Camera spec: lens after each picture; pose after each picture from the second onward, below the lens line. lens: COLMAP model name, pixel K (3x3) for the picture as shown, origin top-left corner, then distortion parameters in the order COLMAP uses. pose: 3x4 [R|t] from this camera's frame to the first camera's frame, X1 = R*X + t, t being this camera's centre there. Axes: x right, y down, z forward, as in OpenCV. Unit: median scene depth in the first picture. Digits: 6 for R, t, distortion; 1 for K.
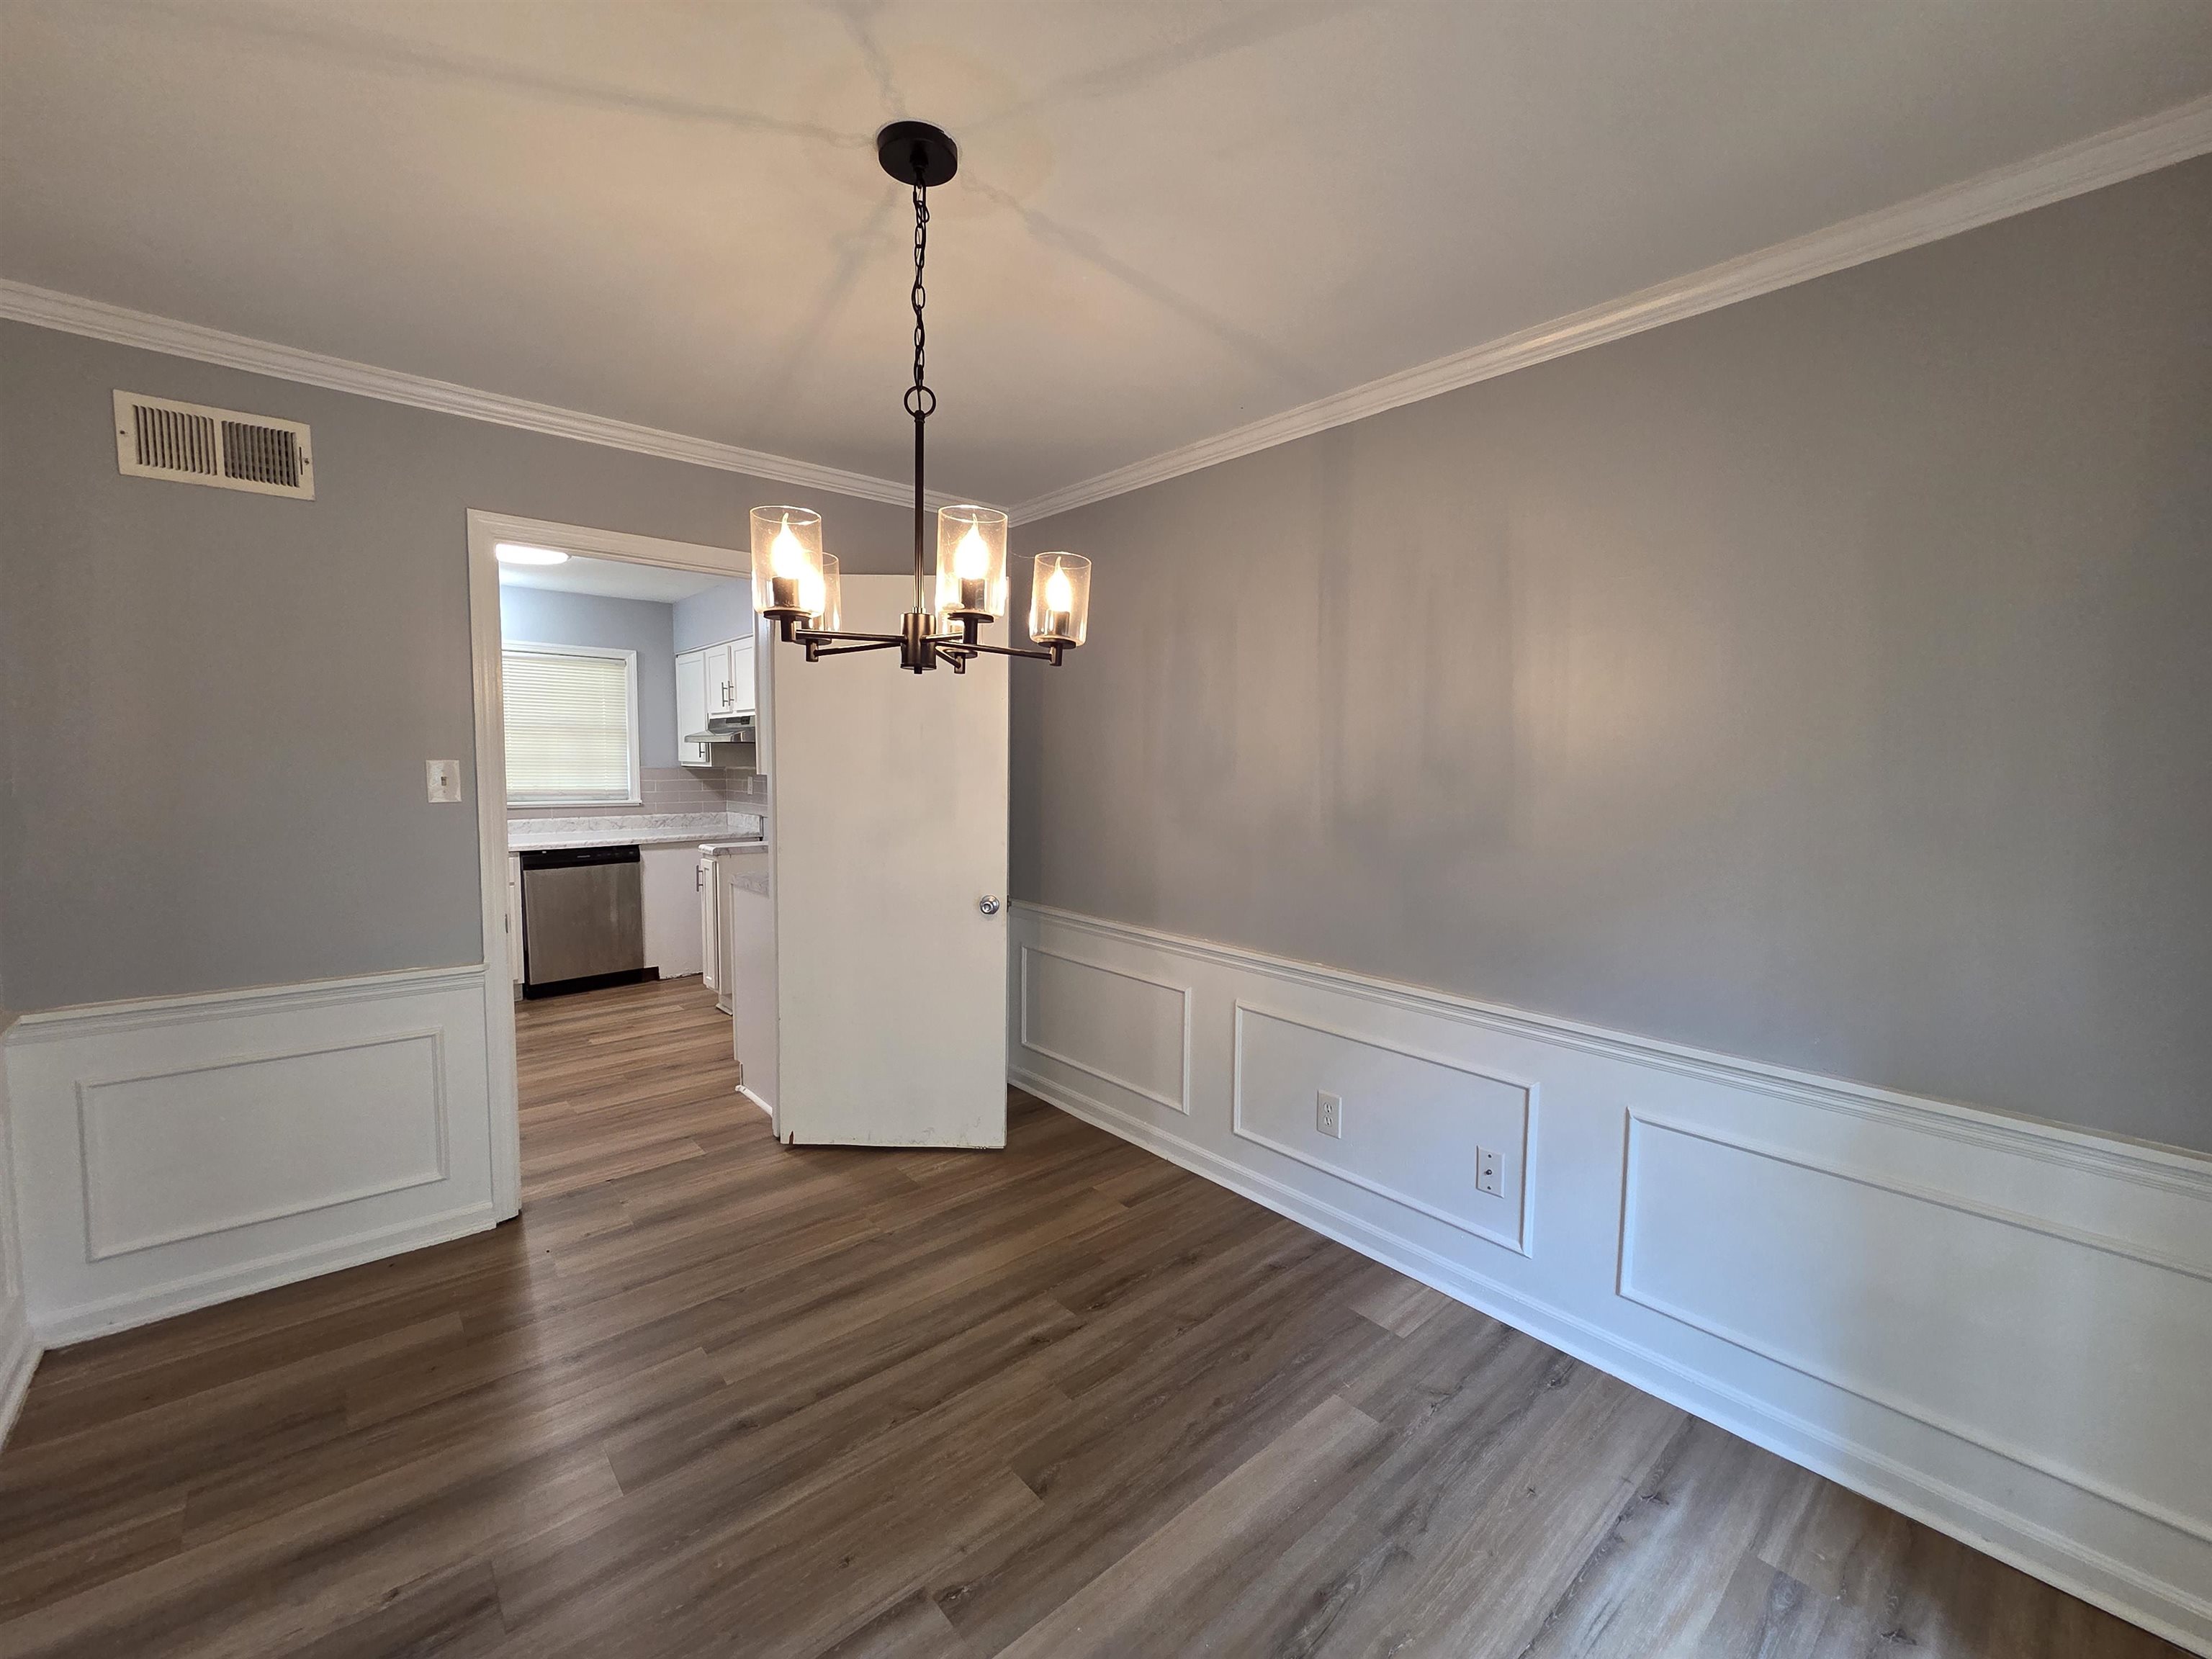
lens RADIAL K [[904.4, 0, 1122.6], [0, 904.4, 822.3], [0, 0, 1]] dist [0.001012, -0.000756]
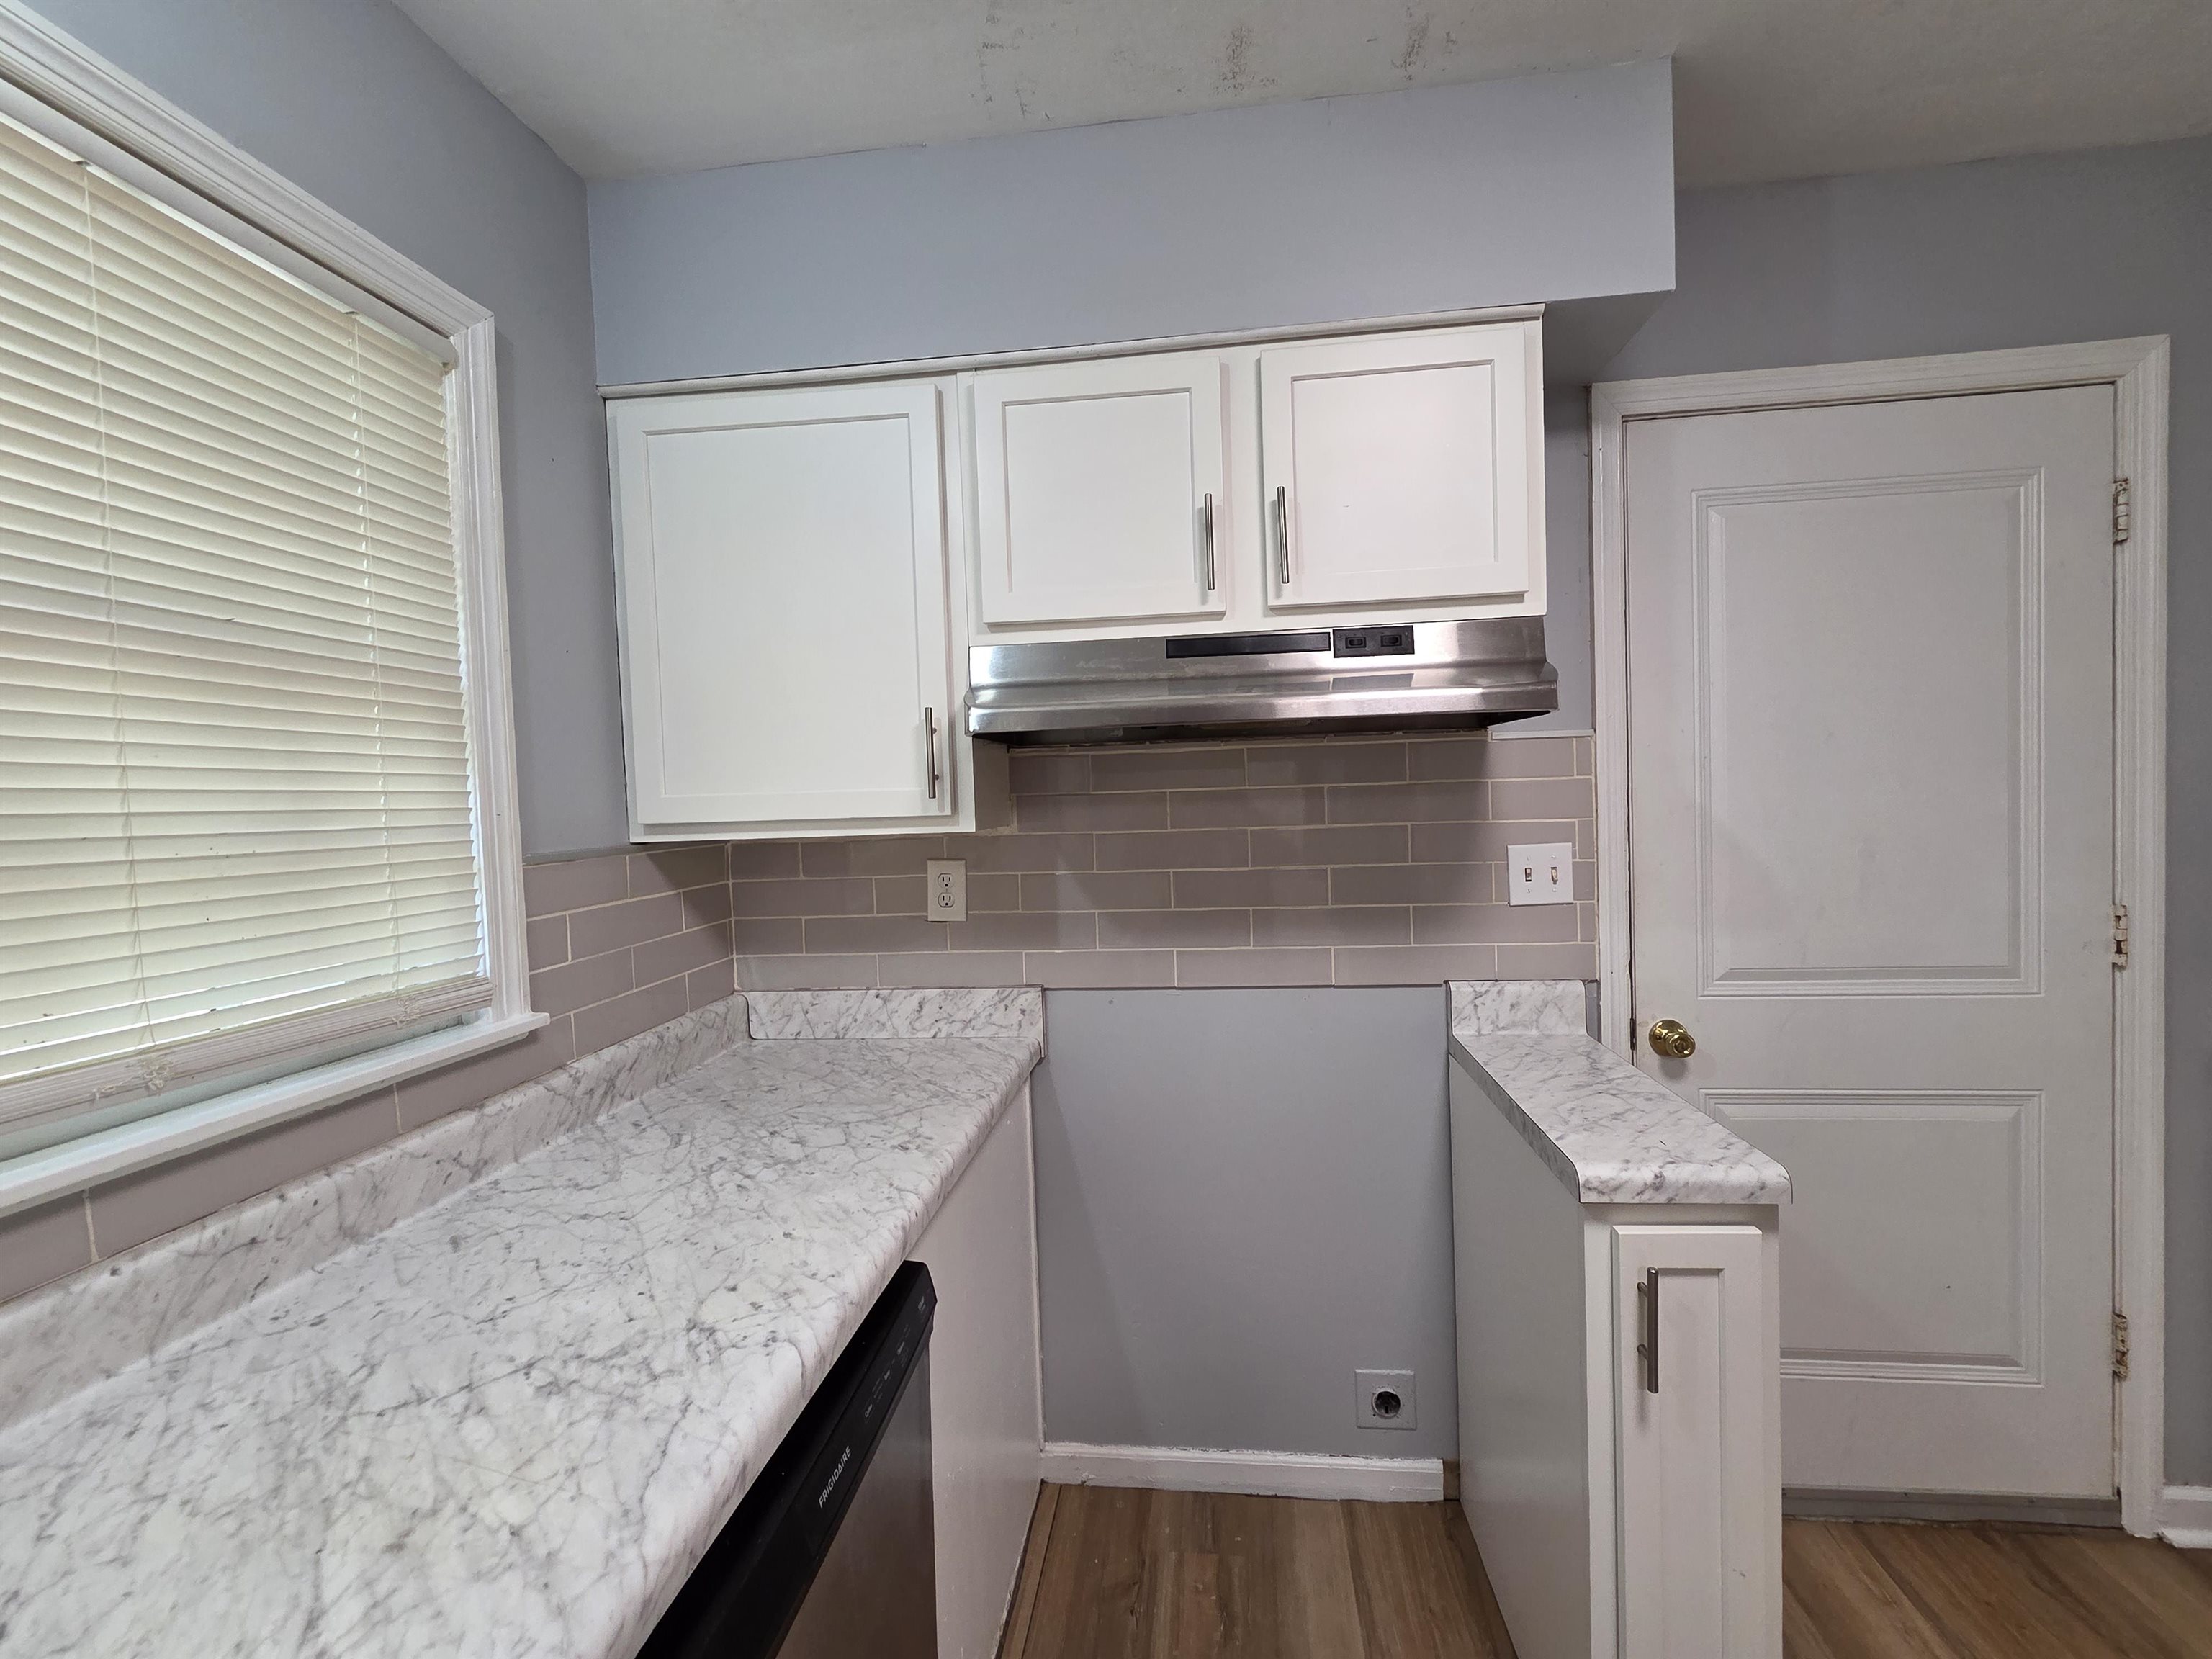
lens RADIAL K [[907.8, 0, 1119.8], [0, 907.8, 824.7], [0, 0, 1]] dist [-0.001973, -0.000621]
pose [[0.744582, -0.056685, 0.665120, -0.640791], [0.086210, 0.996209, -0.011607, -0.061291], [-0.661941, 0.065982, 0.746646, 0.837025]]
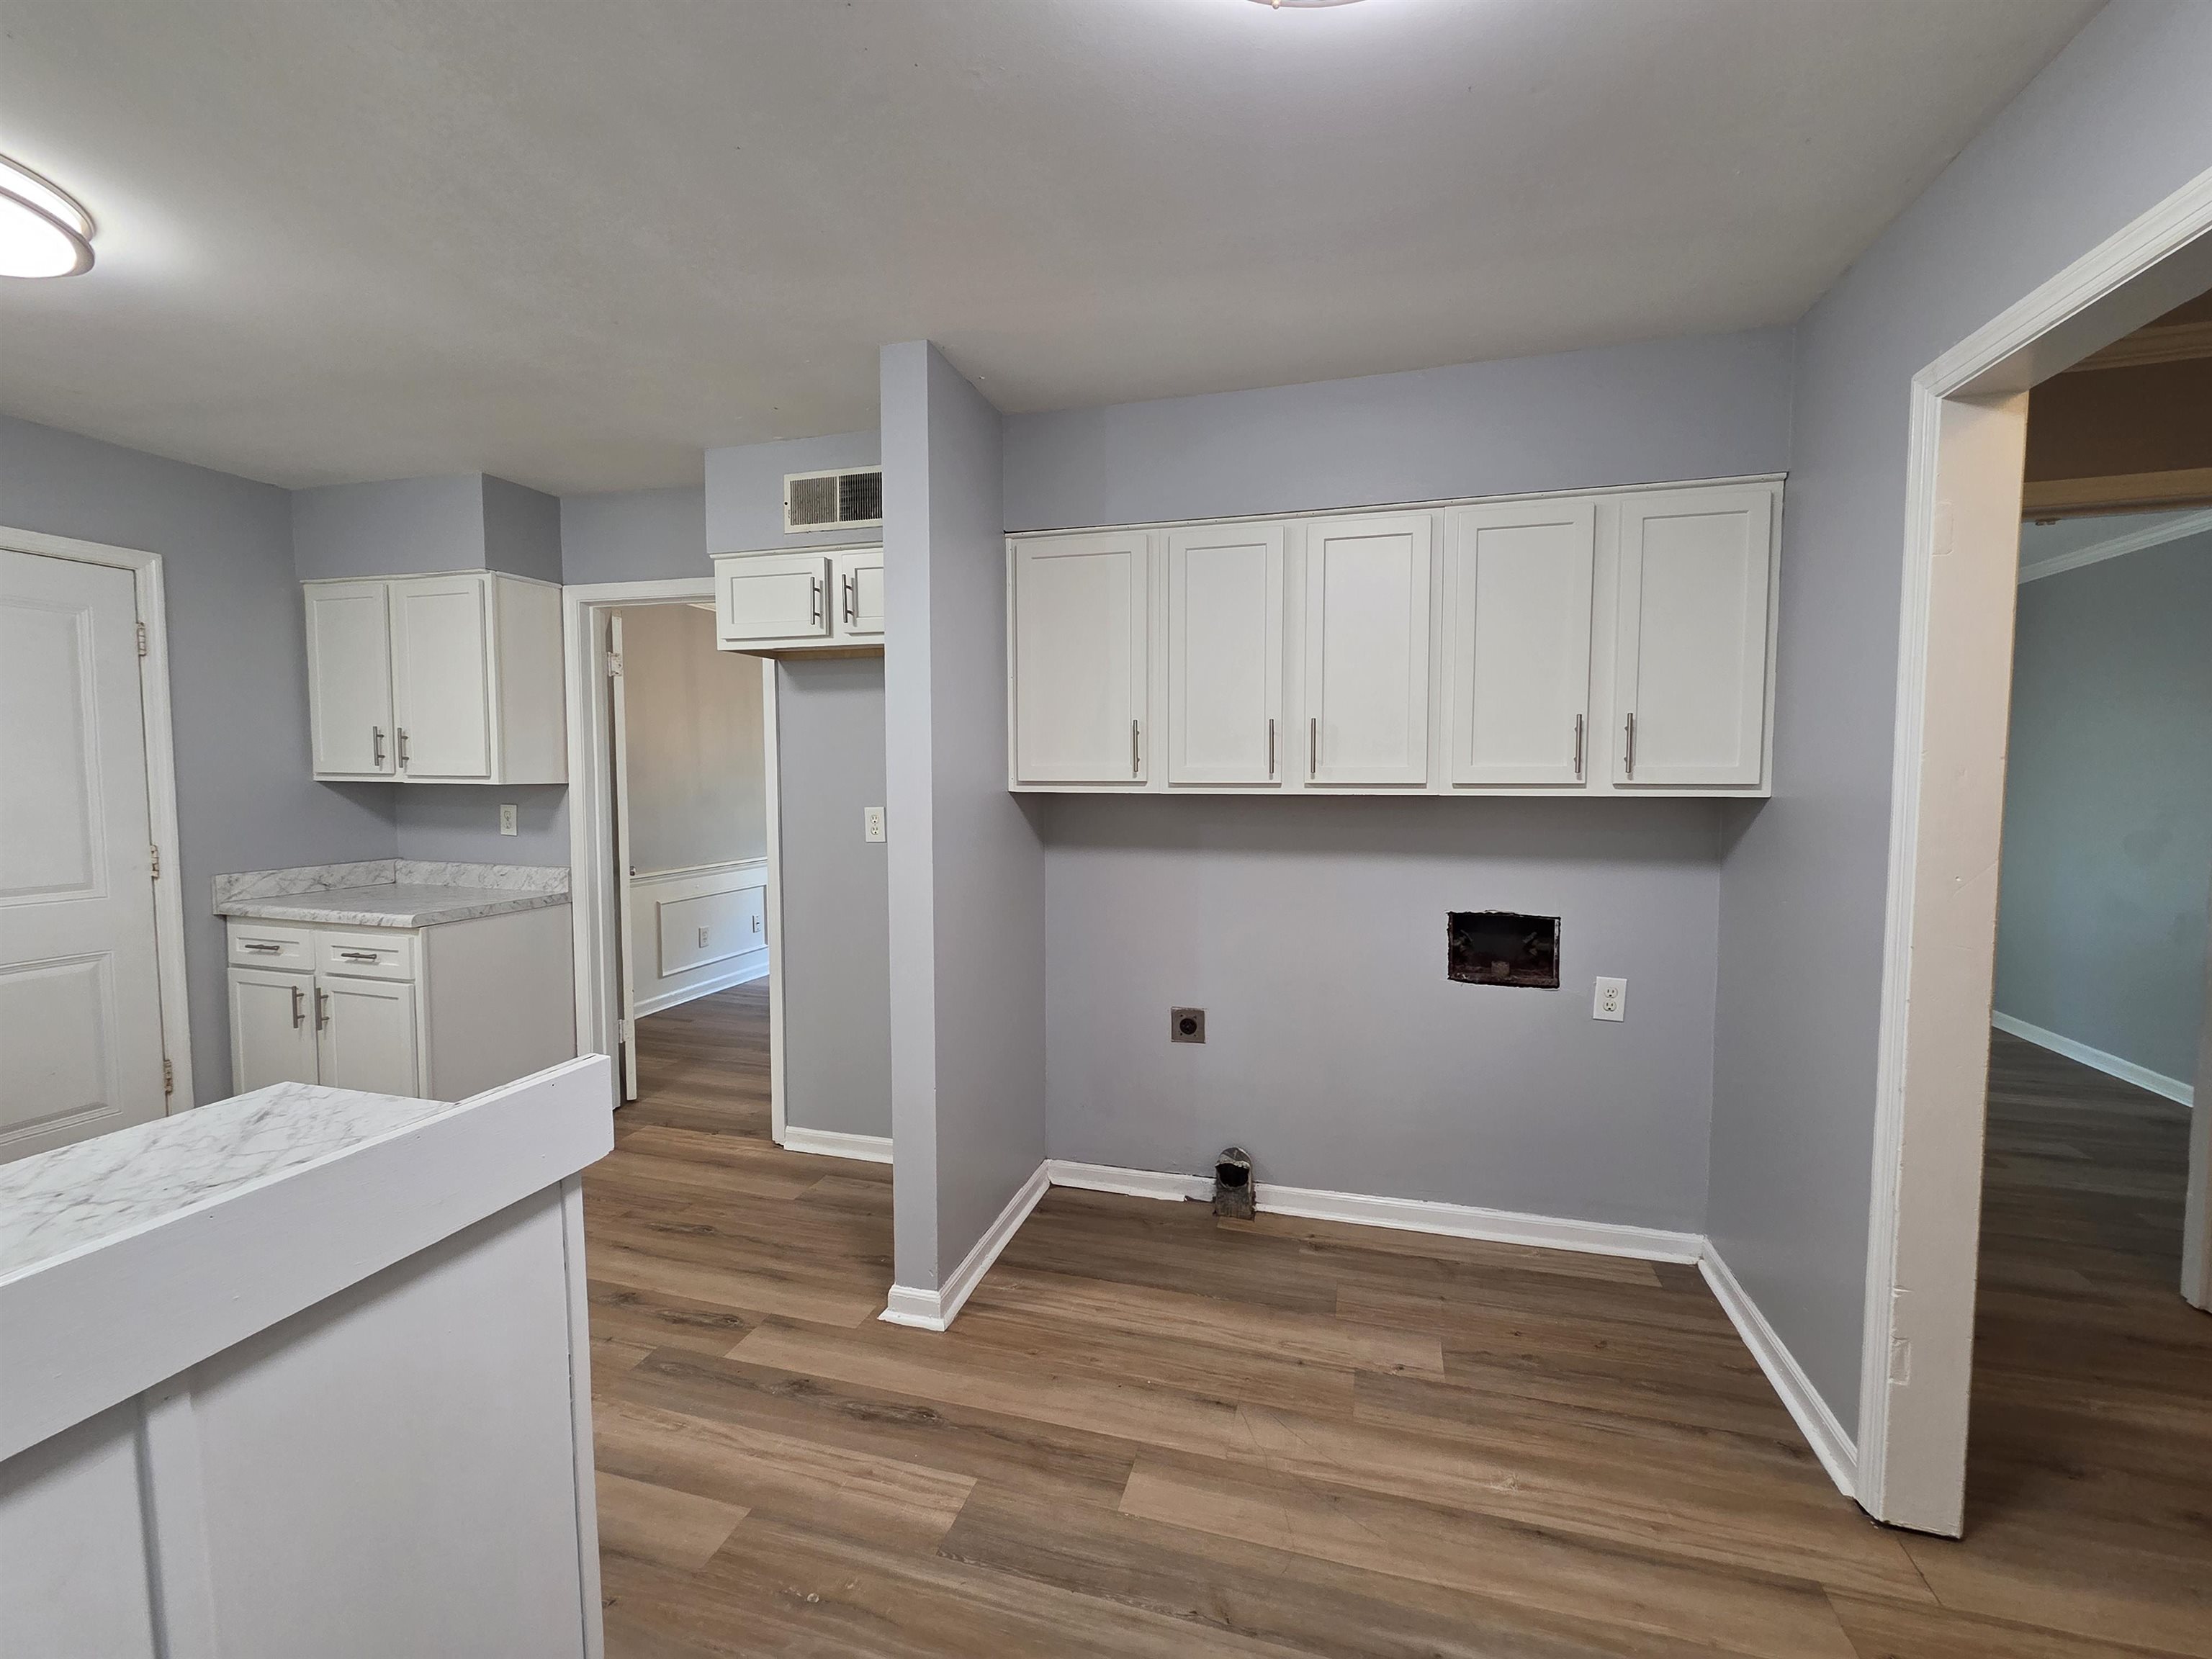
lens RADIAL K [[907.8, 0, 1119.8], [0, 907.8, 824.7], [0, 0, 1]] dist [-0.001973, -0.000621]
pose [[-0.541794, -0.063406, 0.838116, -1.001801], [0.046807, 0.993327, 0.105406, -0.054627], [-0.839207, 0.096338, -0.535211, 0.638254]]
